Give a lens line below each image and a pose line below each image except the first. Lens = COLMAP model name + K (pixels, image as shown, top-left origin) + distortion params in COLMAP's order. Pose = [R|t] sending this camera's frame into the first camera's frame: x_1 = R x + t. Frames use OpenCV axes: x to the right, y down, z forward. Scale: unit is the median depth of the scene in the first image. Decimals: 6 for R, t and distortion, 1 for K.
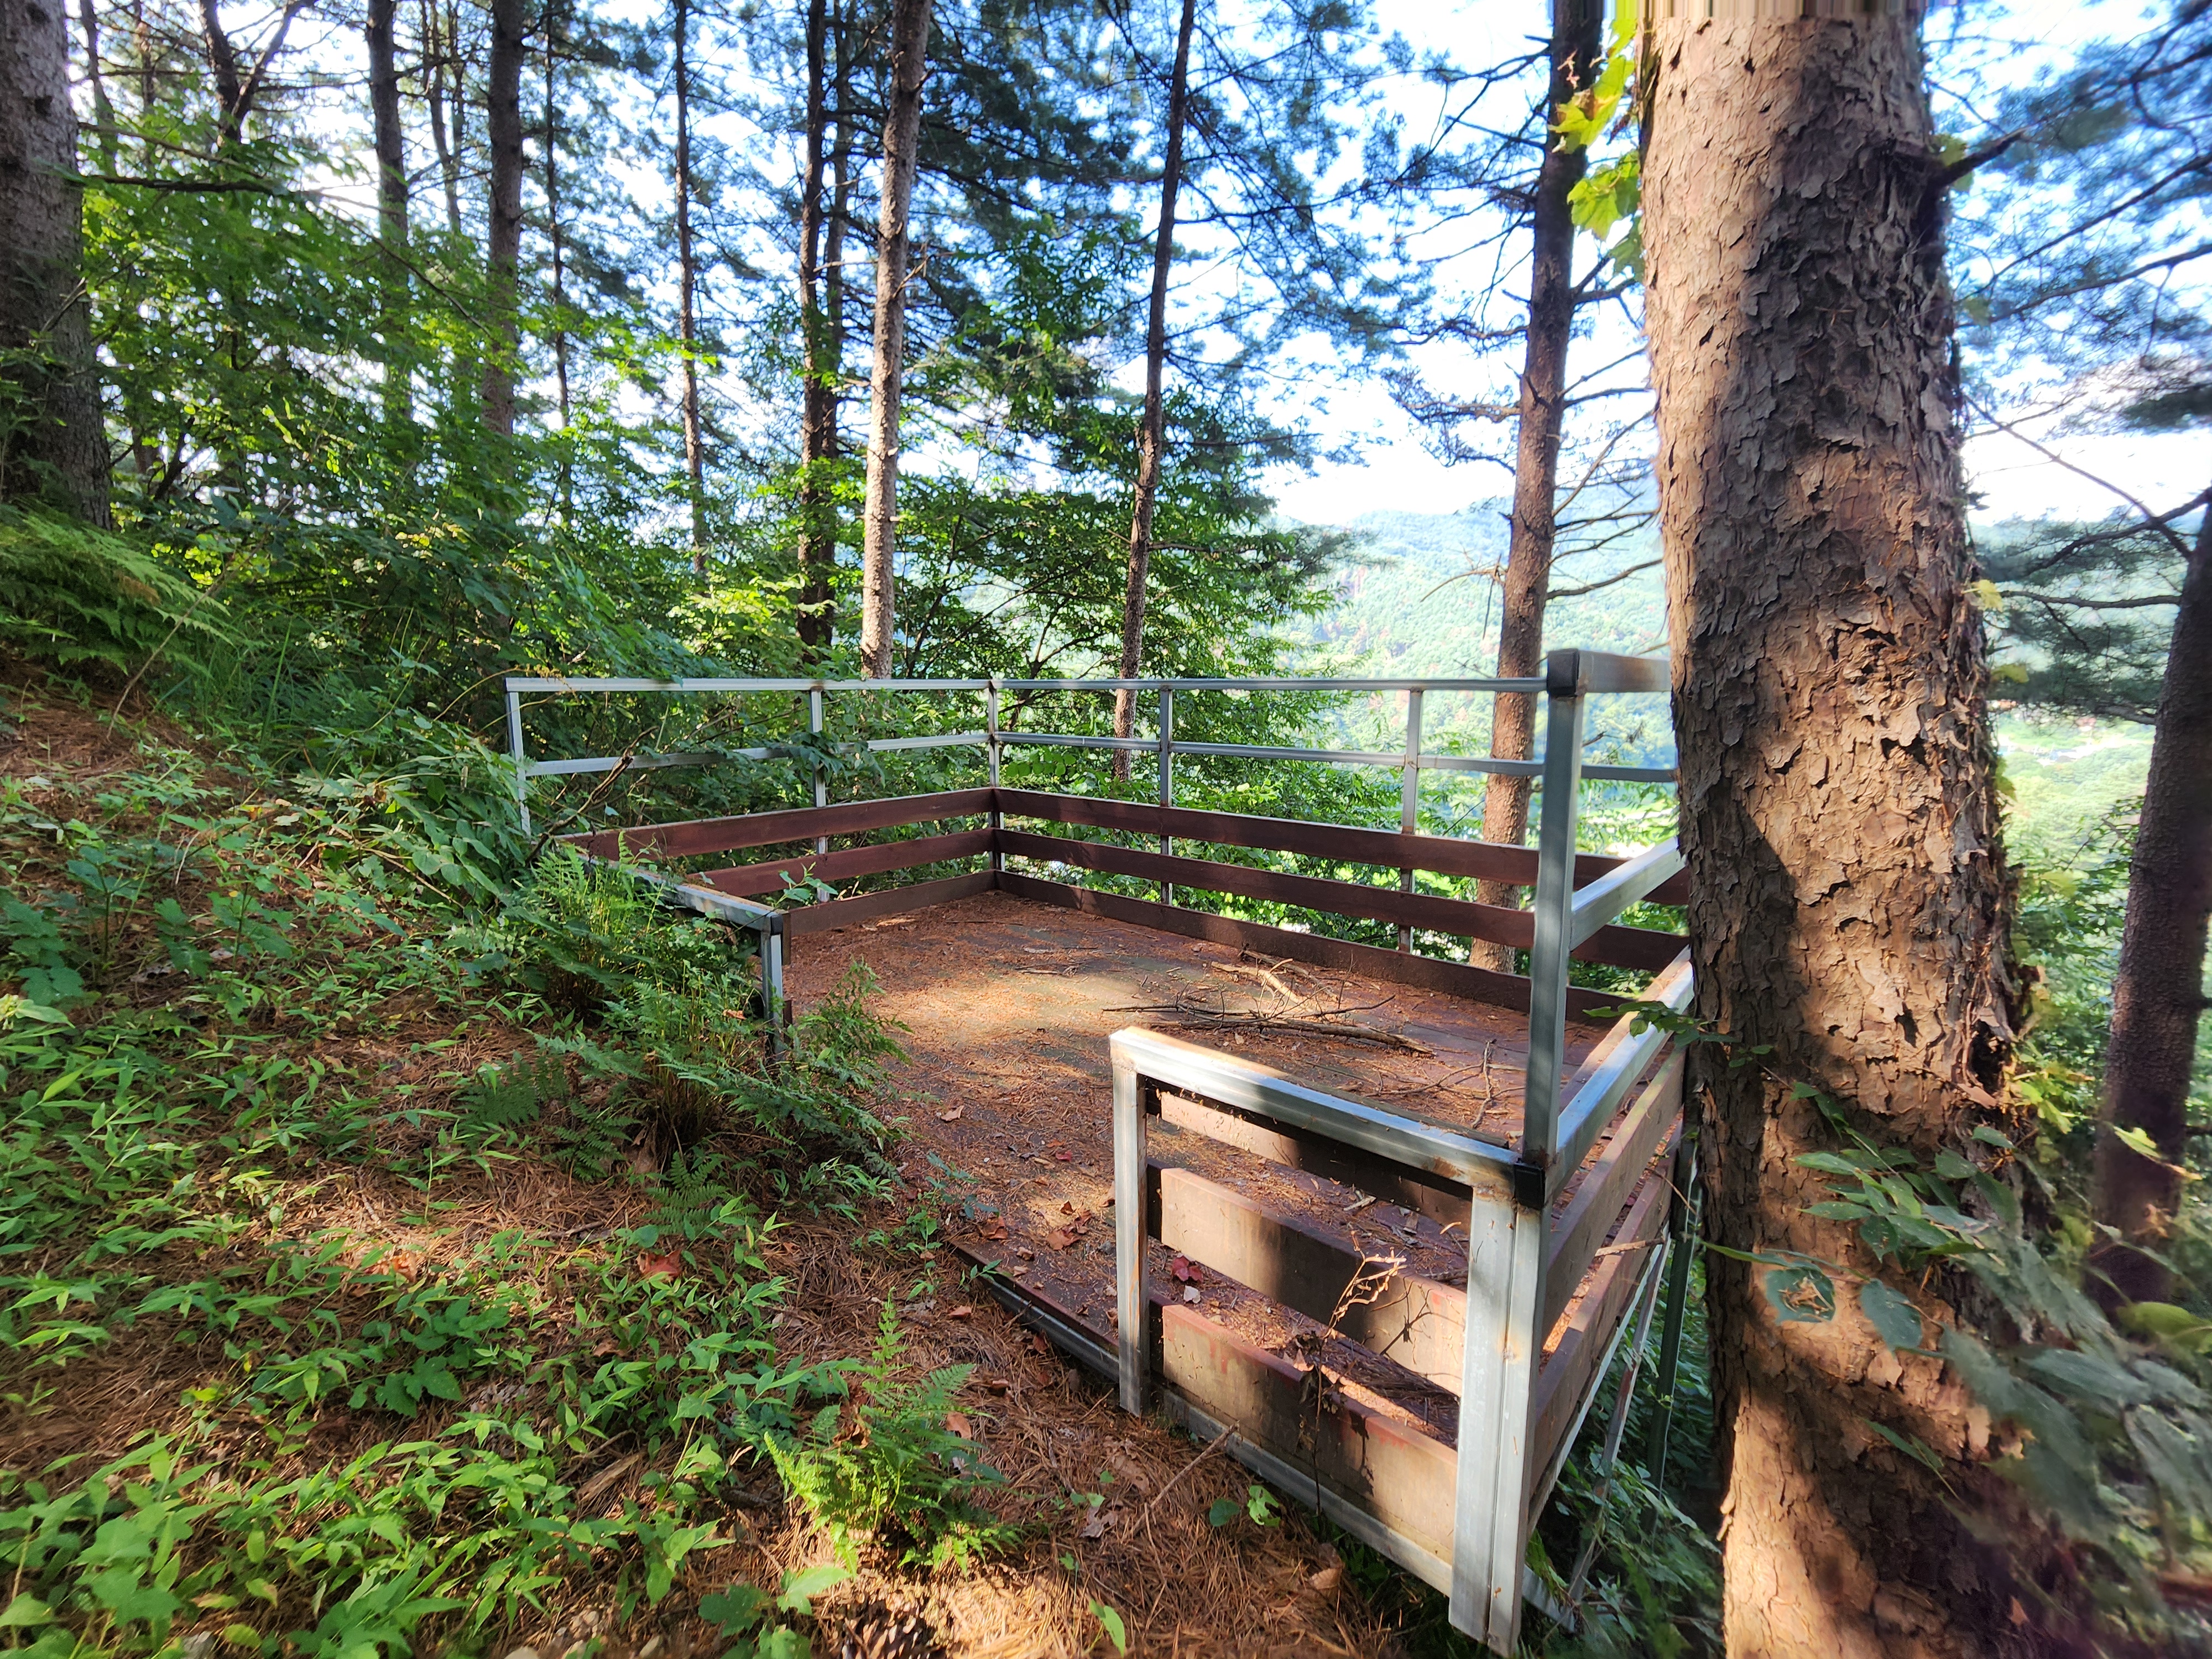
lens RADIAL K [[921.2, 0, 1094.3], [0, 921.2, 837.7], [0, 0, 1]] dist [-0.001902, -0.000240]
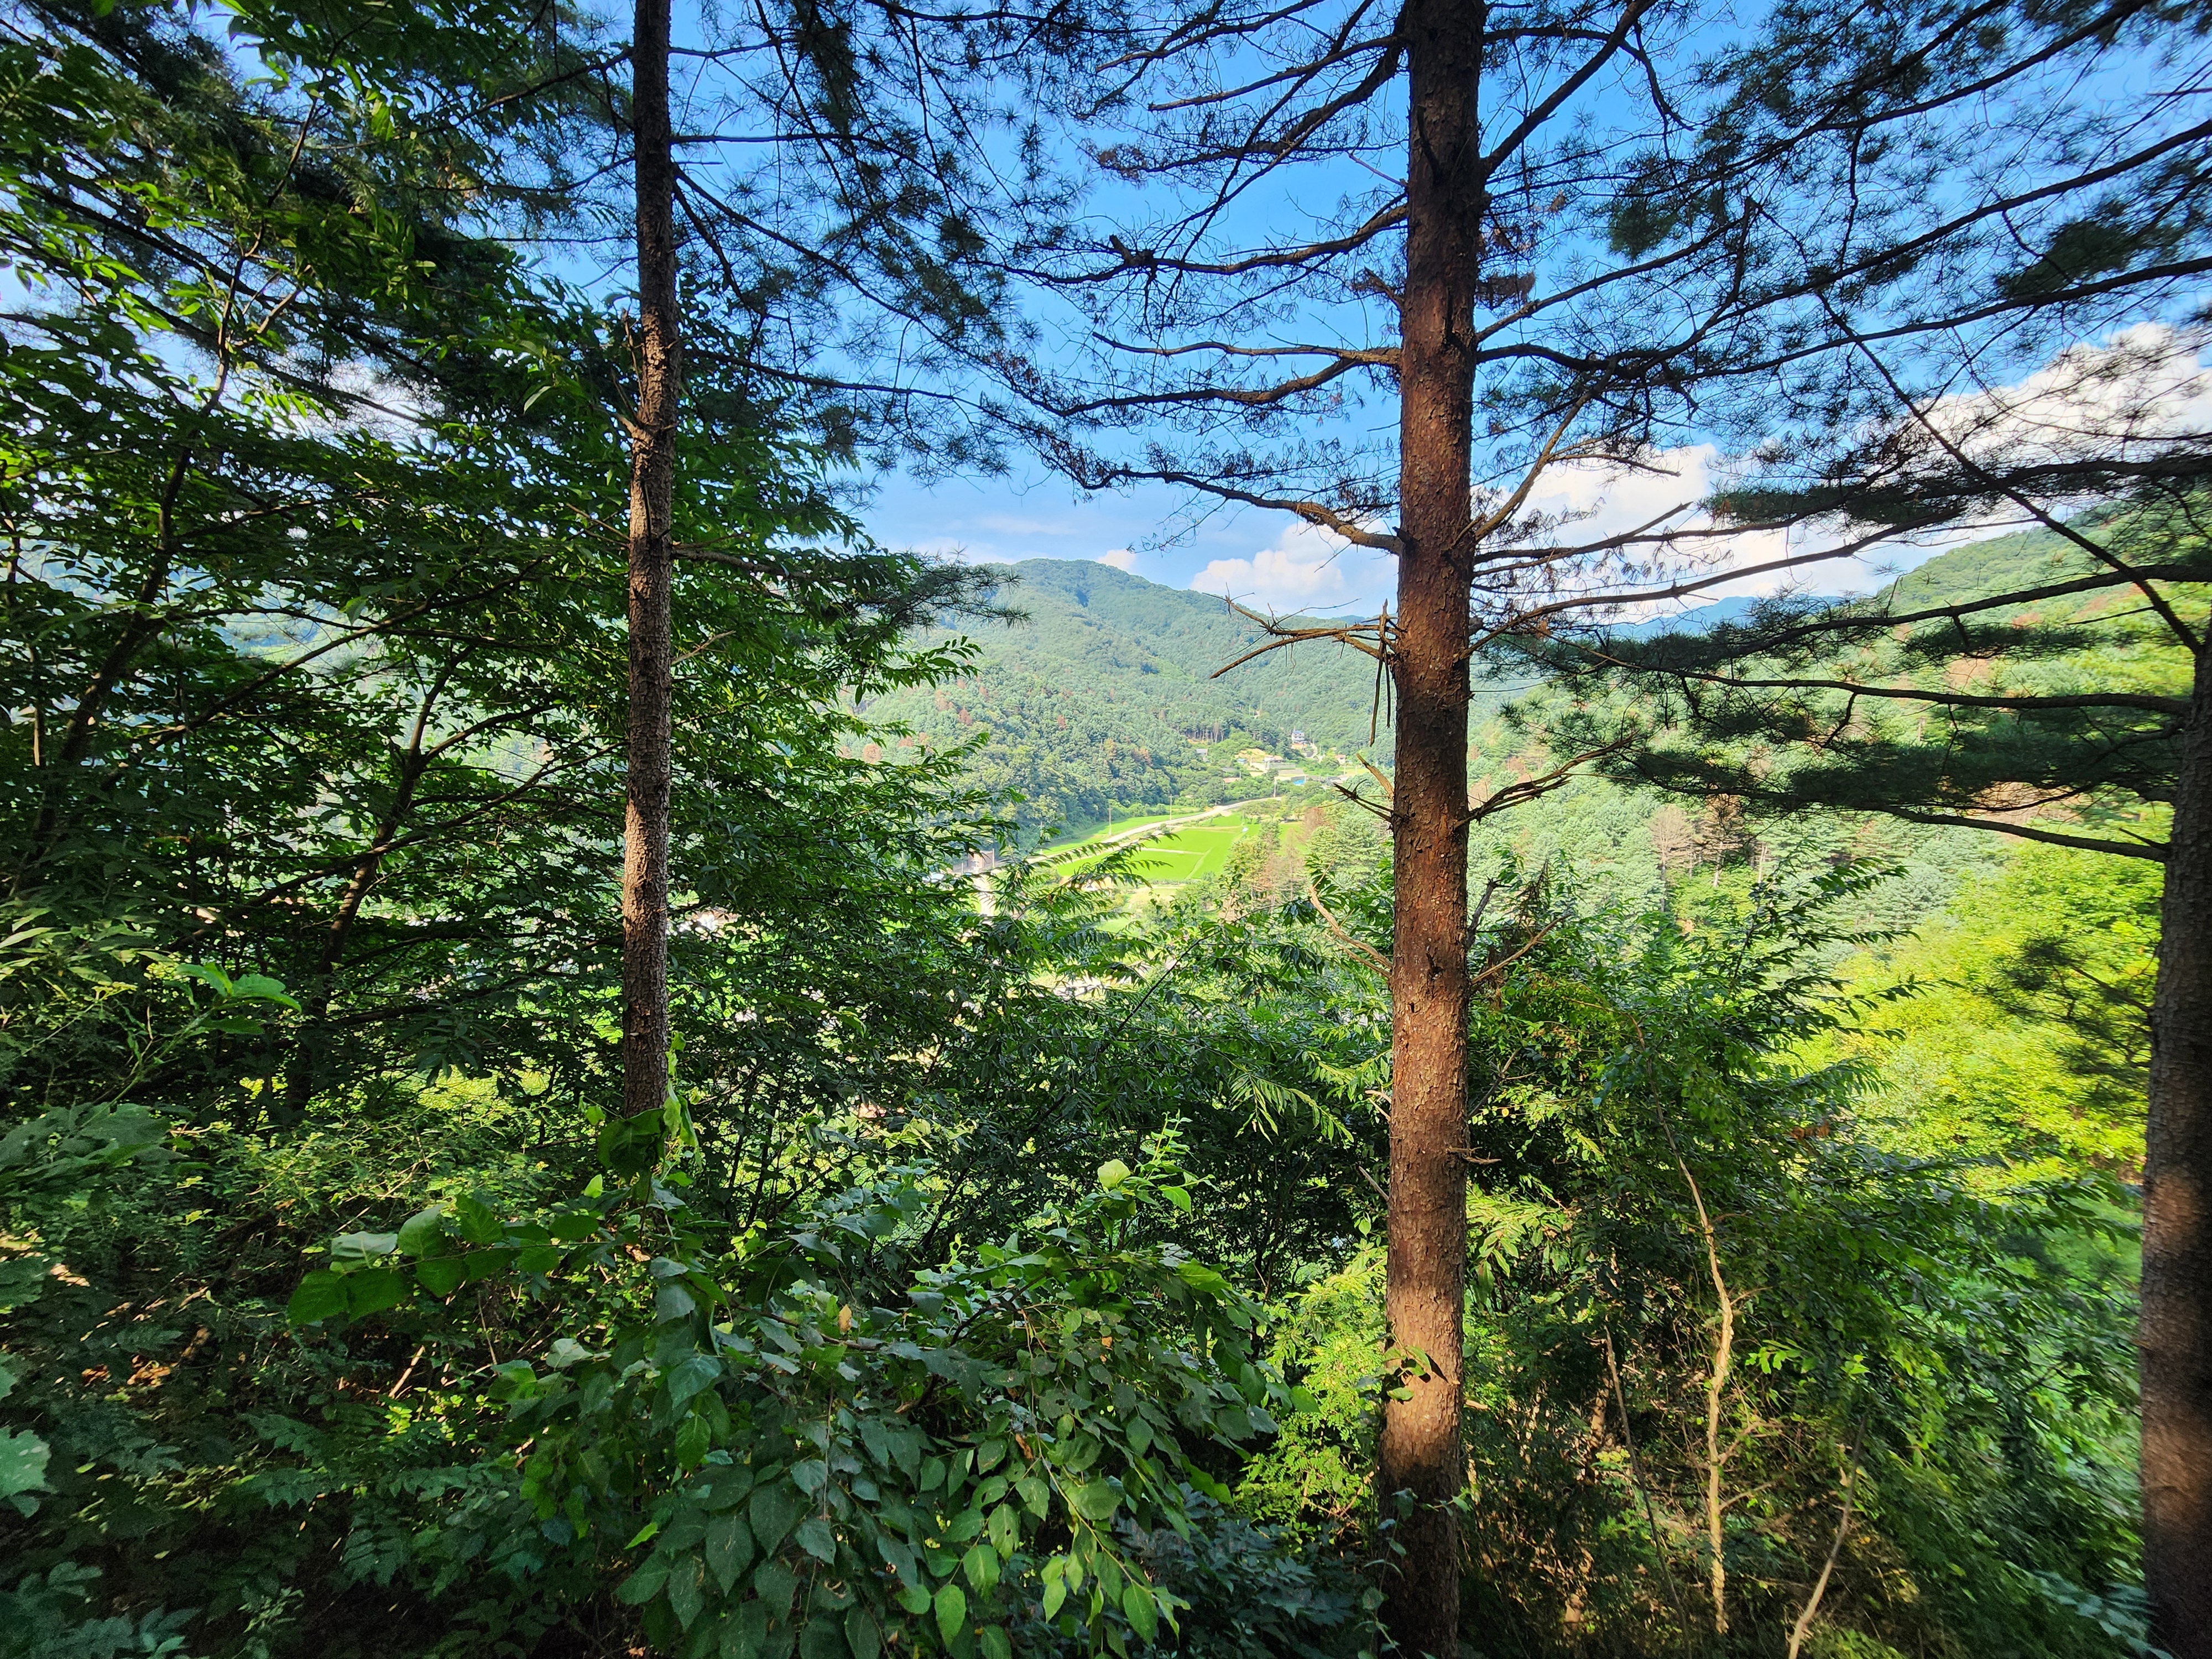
lens RADIAL K [[921.2, 0, 1094.3], [0, 921.2, 837.7], [0, 0, 1]] dist [-0.001902, -0.000240]
pose [[0.844537, -0.068733, 0.531068, -0.014720], [0.101486, 0.994299, -0.032703, -0.085597], [-0.525793, 0.081515, 0.846698, 0.332090]]
